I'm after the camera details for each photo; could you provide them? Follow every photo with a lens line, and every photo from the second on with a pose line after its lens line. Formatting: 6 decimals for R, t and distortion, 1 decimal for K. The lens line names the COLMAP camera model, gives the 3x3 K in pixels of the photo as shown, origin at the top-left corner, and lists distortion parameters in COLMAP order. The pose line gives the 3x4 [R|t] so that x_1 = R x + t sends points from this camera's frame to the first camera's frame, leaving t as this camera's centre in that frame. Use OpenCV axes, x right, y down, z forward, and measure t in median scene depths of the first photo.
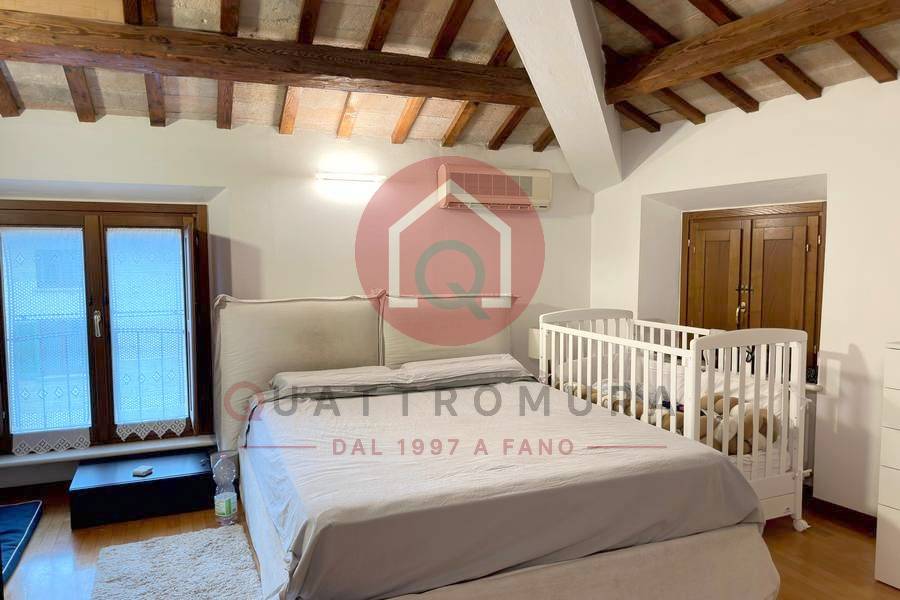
lens RADIAL K [[621.4, 0, 450.0], [0, 621.4, 300.0], [0, 0, 1]] dist [0.072707, -0.095932]
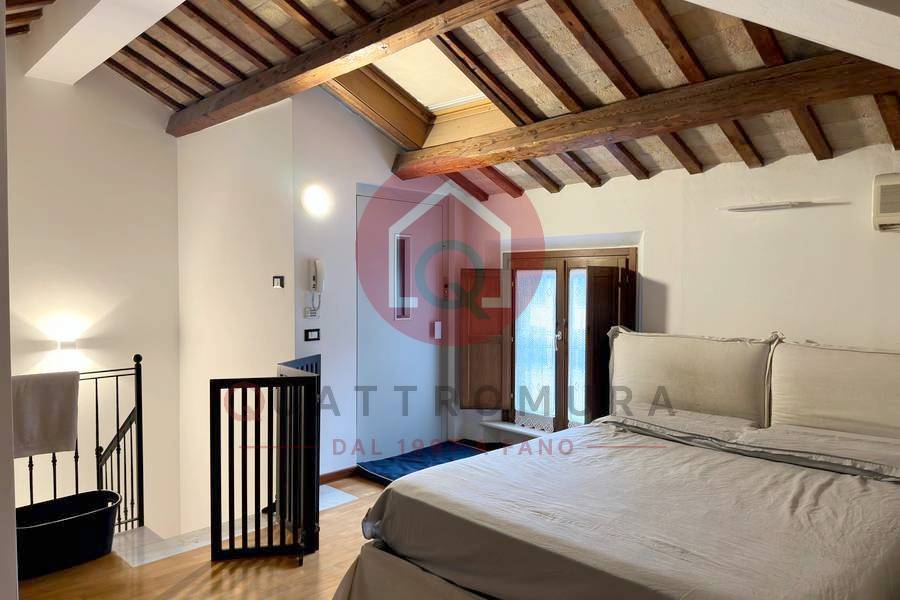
lens RADIAL K [[619.7, 0, 450.0], [0, 619.7, 300.0], [0, 0, 1]] dist [-0.051262, 0.000252]
pose [[0.371713, 0.035129, -0.927683, 0.564368], [-0.079195, 0.996841, 0.006015, -0.038516], [0.924964, 0.071232, 0.373321, 0.293815]]
